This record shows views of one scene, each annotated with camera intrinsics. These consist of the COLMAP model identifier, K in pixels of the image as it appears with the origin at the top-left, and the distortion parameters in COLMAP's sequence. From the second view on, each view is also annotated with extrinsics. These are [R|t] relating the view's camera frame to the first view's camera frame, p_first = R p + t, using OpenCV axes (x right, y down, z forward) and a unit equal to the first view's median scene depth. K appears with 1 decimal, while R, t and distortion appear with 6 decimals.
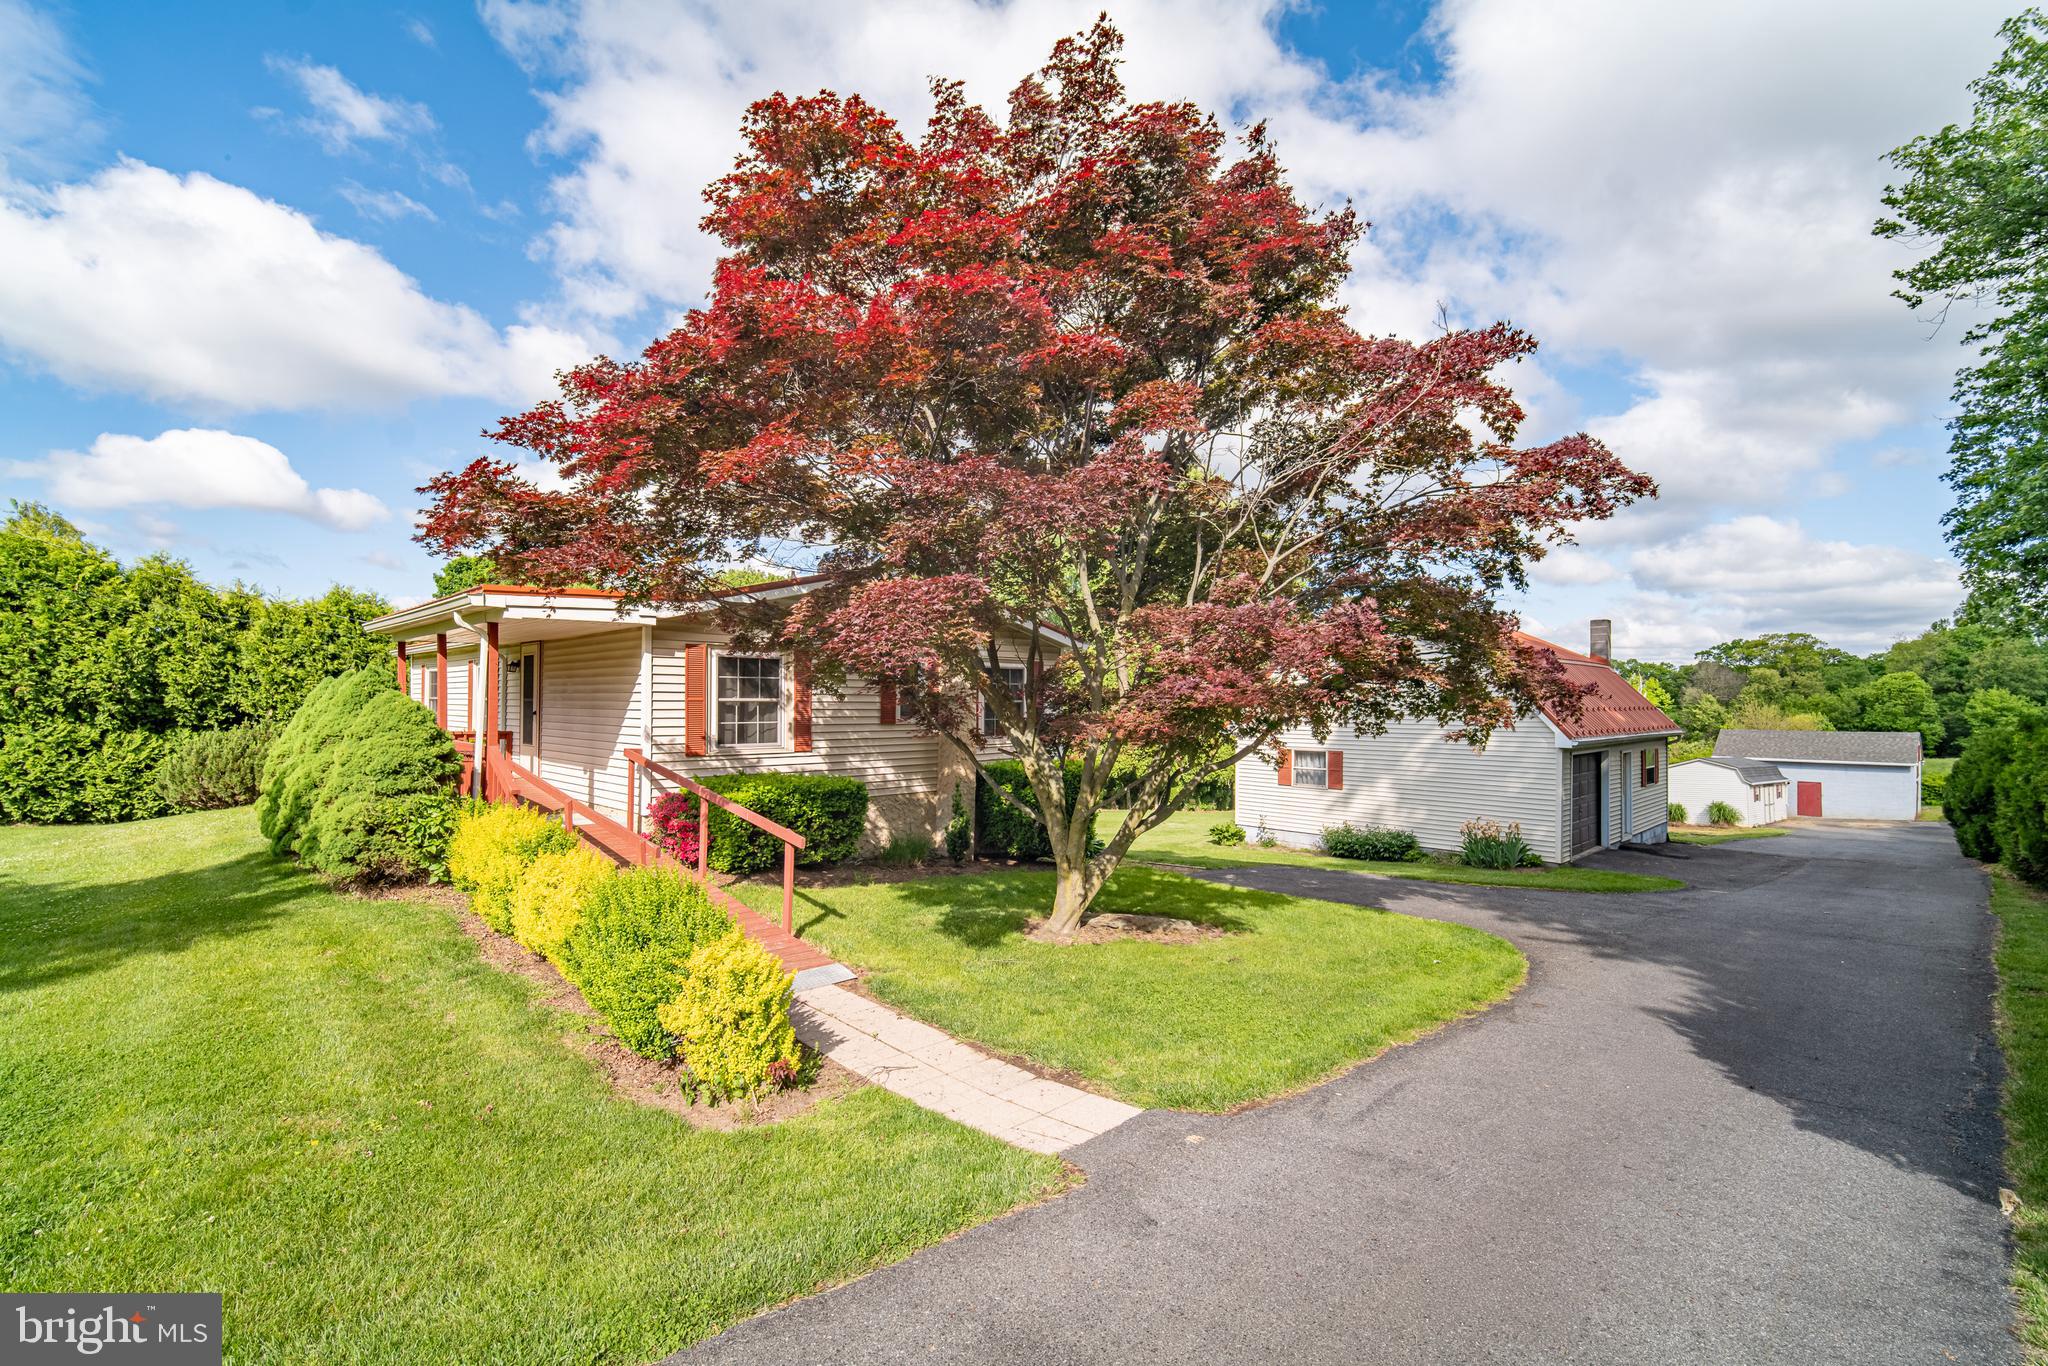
lens RADIAL K [[883.9, 0, 1011.0], [0, 883.9, 689.8], [0, 0, 1]] dist [-0.007752, 0.000287]
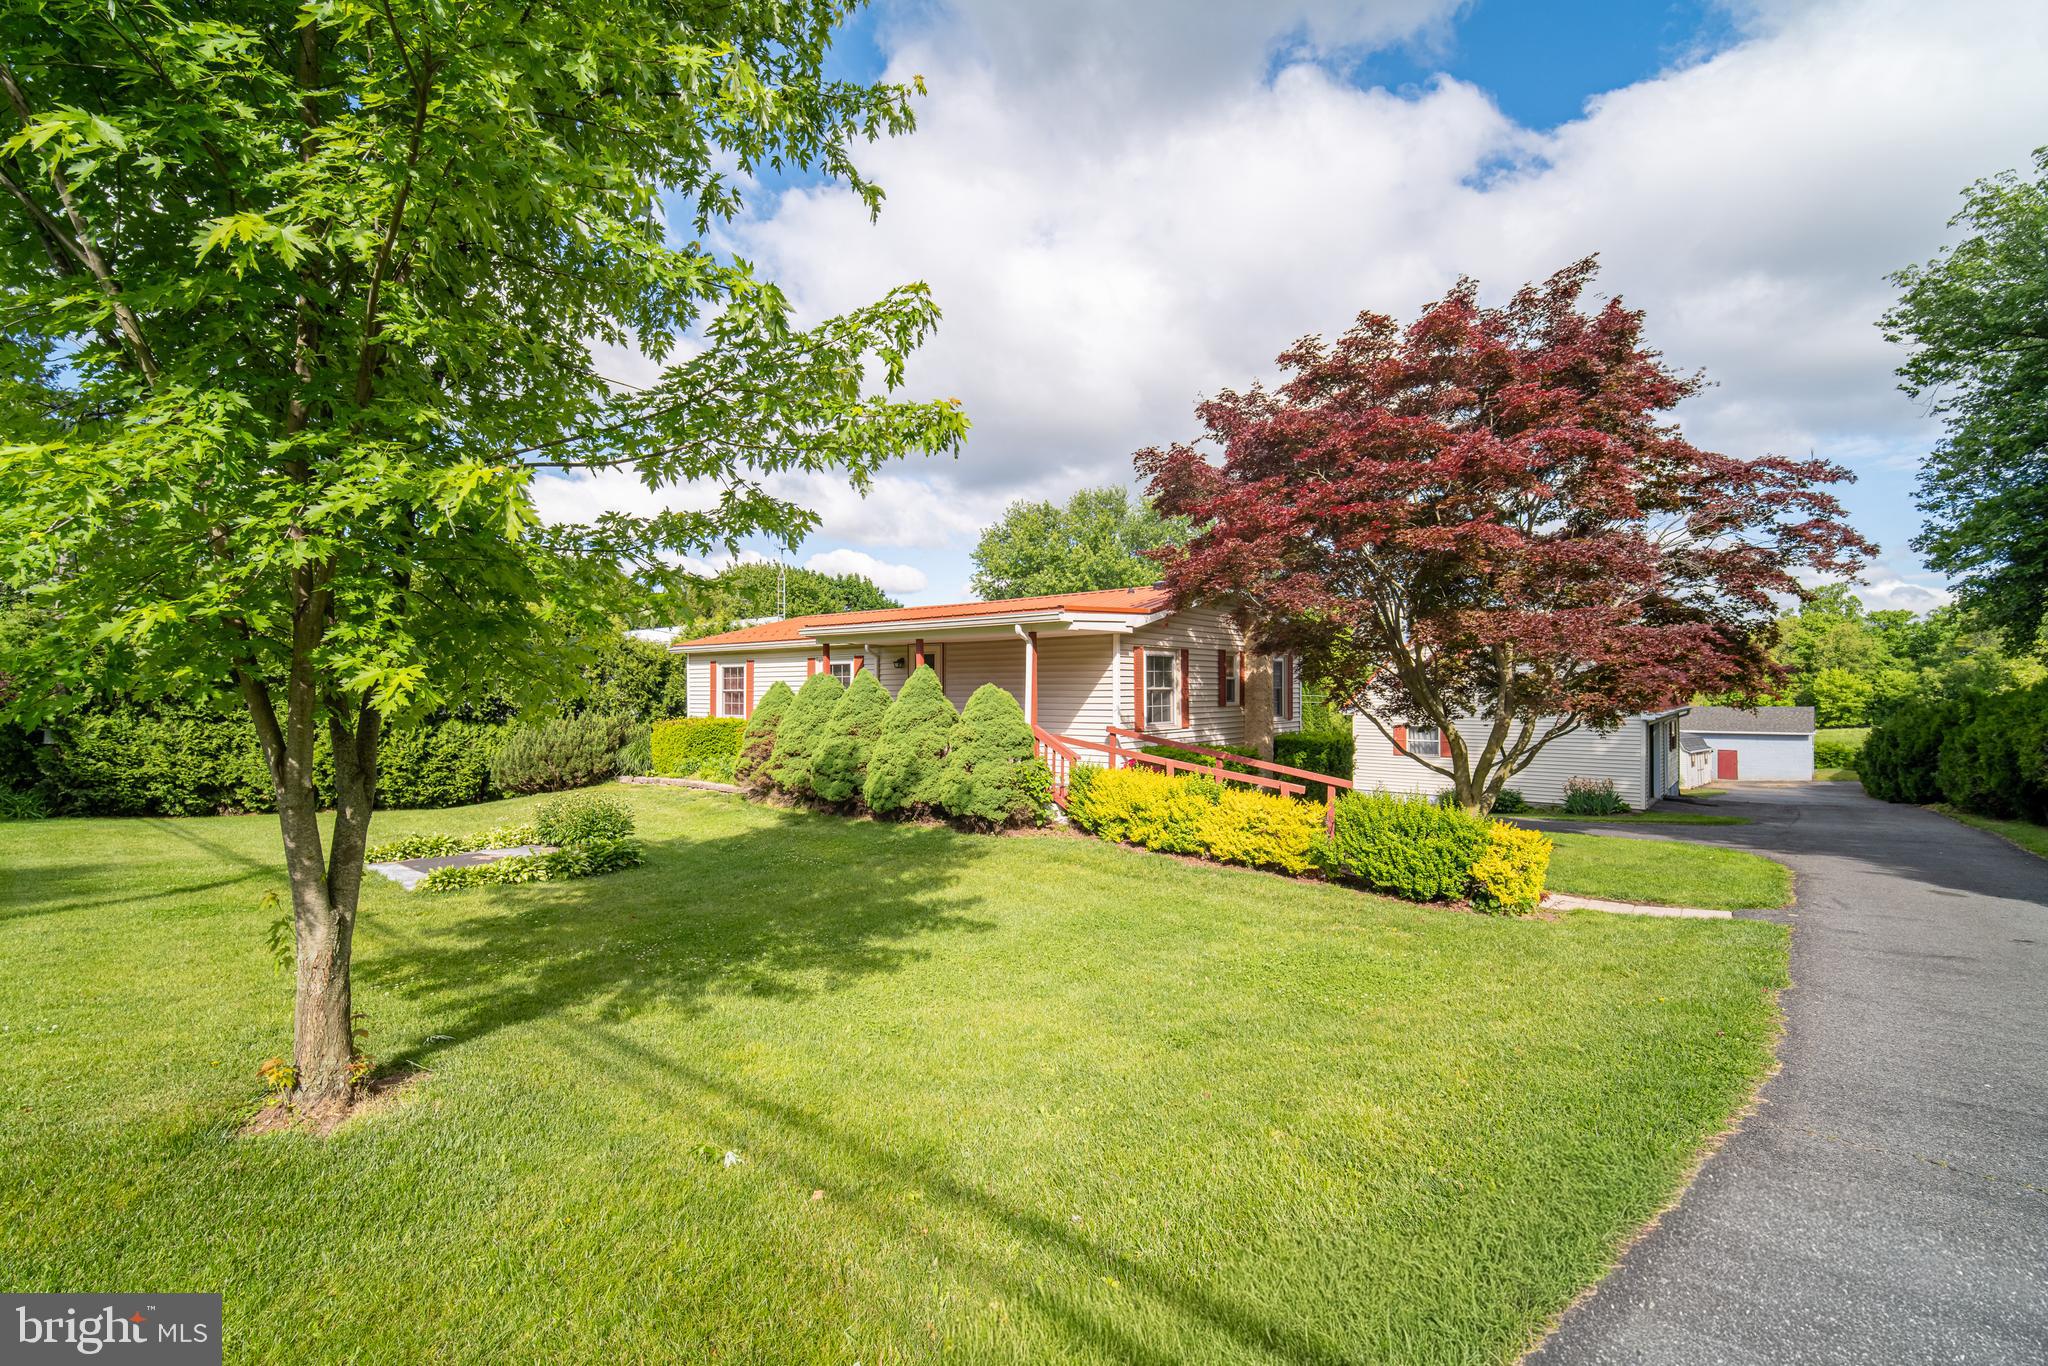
lens RADIAL K [[898.1, 0, 1036.8], [0, 898.1, 670.8], [0, 0, 1]] dist [-0.008140, 0.000110]
pose [[0.992313, -0.004928, 0.123659, -0.416542], [0.005282, 0.999983, -0.002529, -0.007740], [-0.123644, 0.003162, 0.992322, -0.189438]]
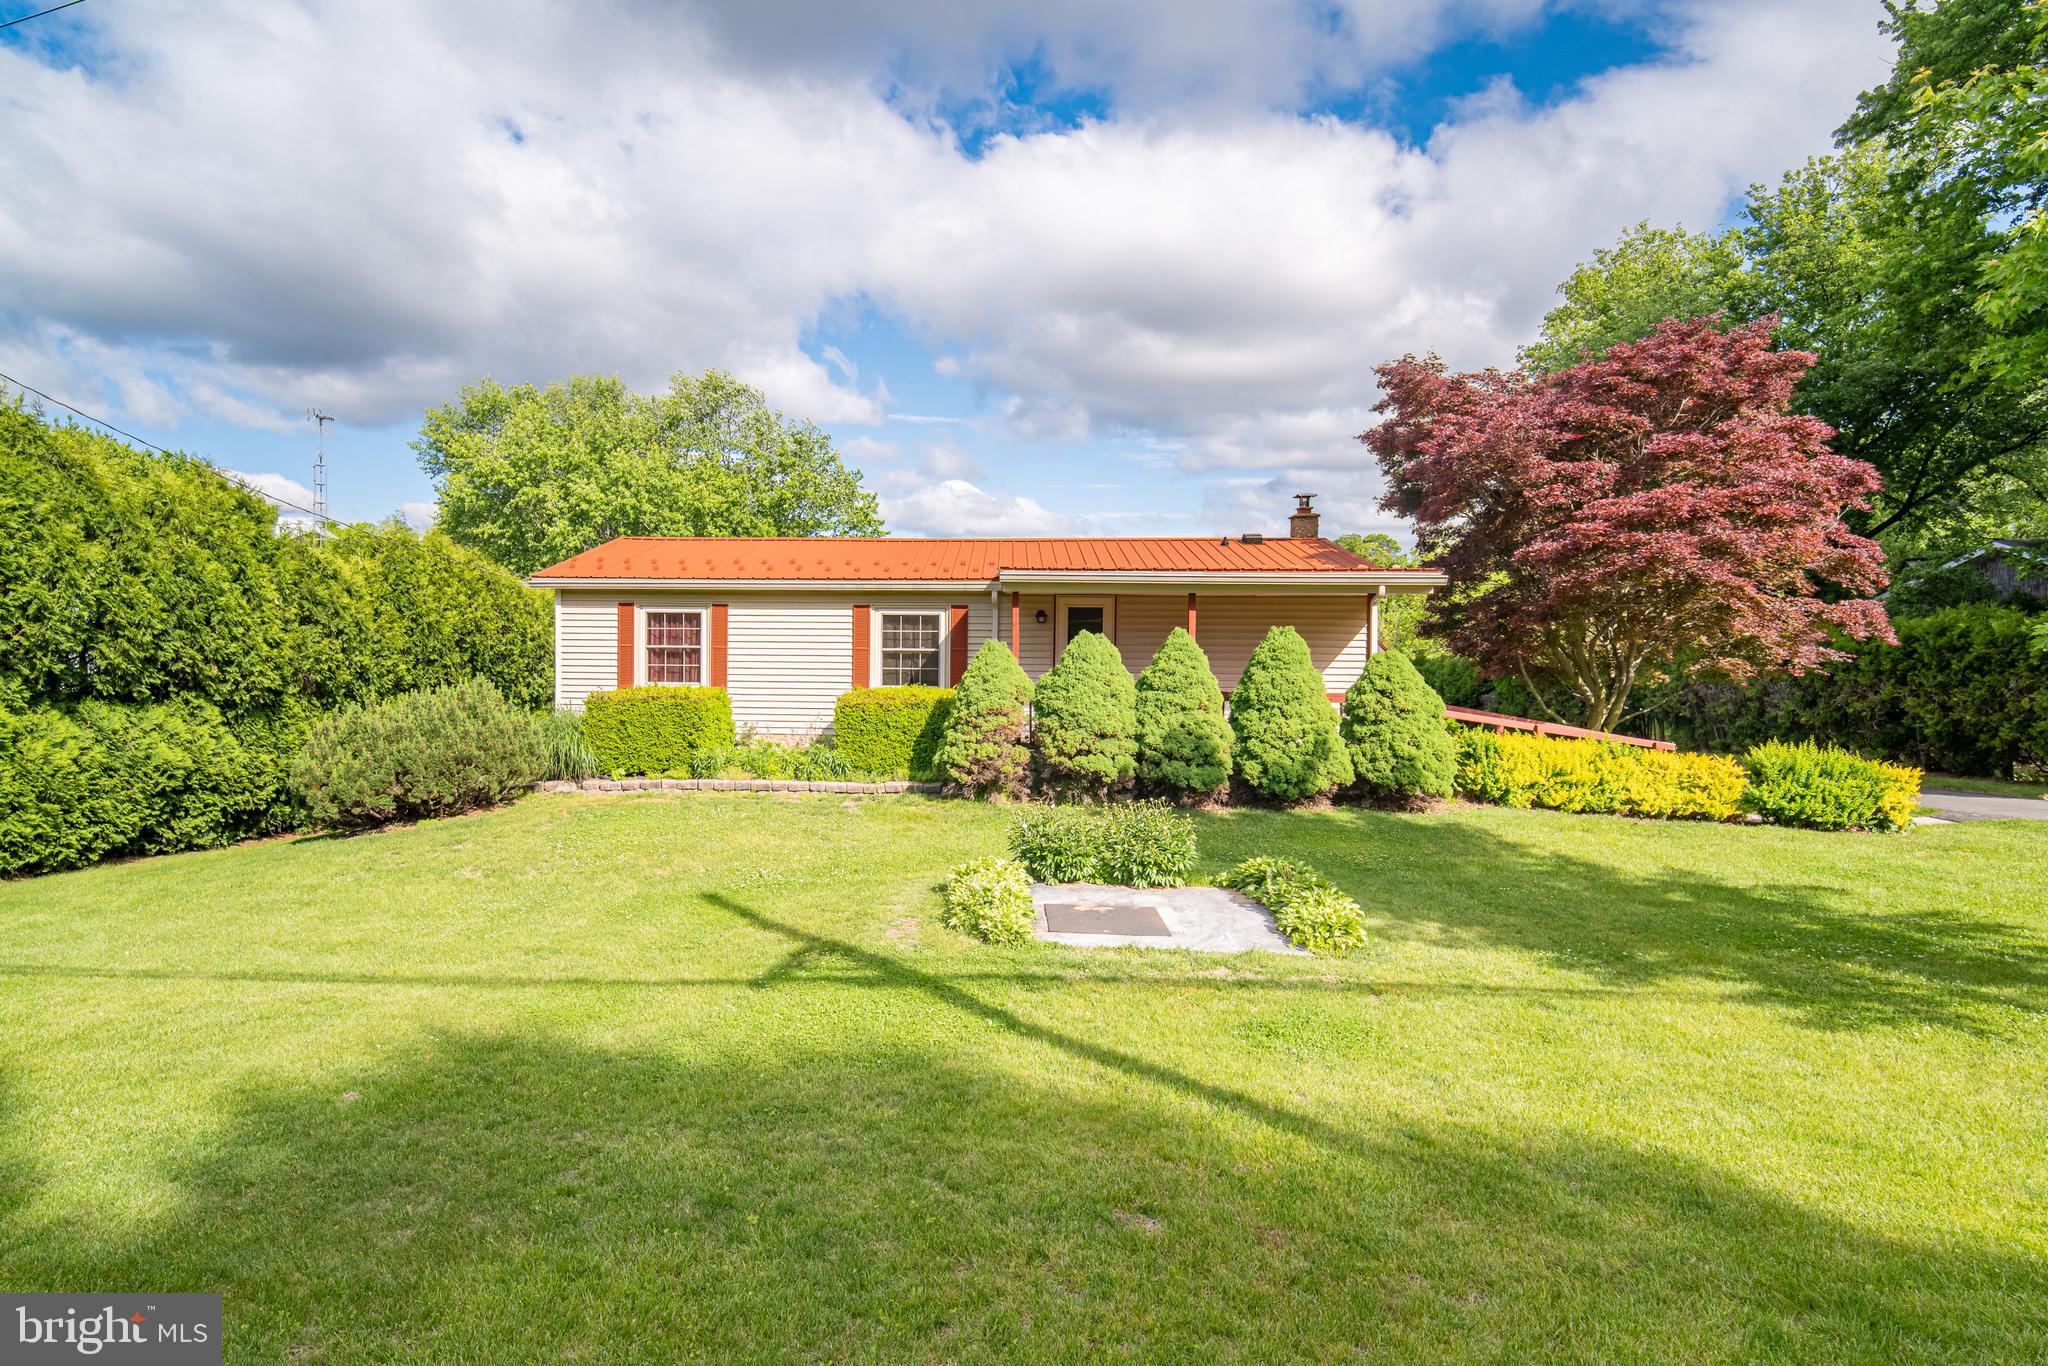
lens RADIAL K [[892.3, 0, 1013.3], [0, 892.3, 684.7], [0, 0, 1]] dist [-0.007754, 0.000791]
pose [[0.707762, -0.018395, 0.706211, -0.998796], [-0.023337, 0.998507, 0.049397, 0.000312], [-0.706065, -0.051443, 0.706276, 0.255871]]
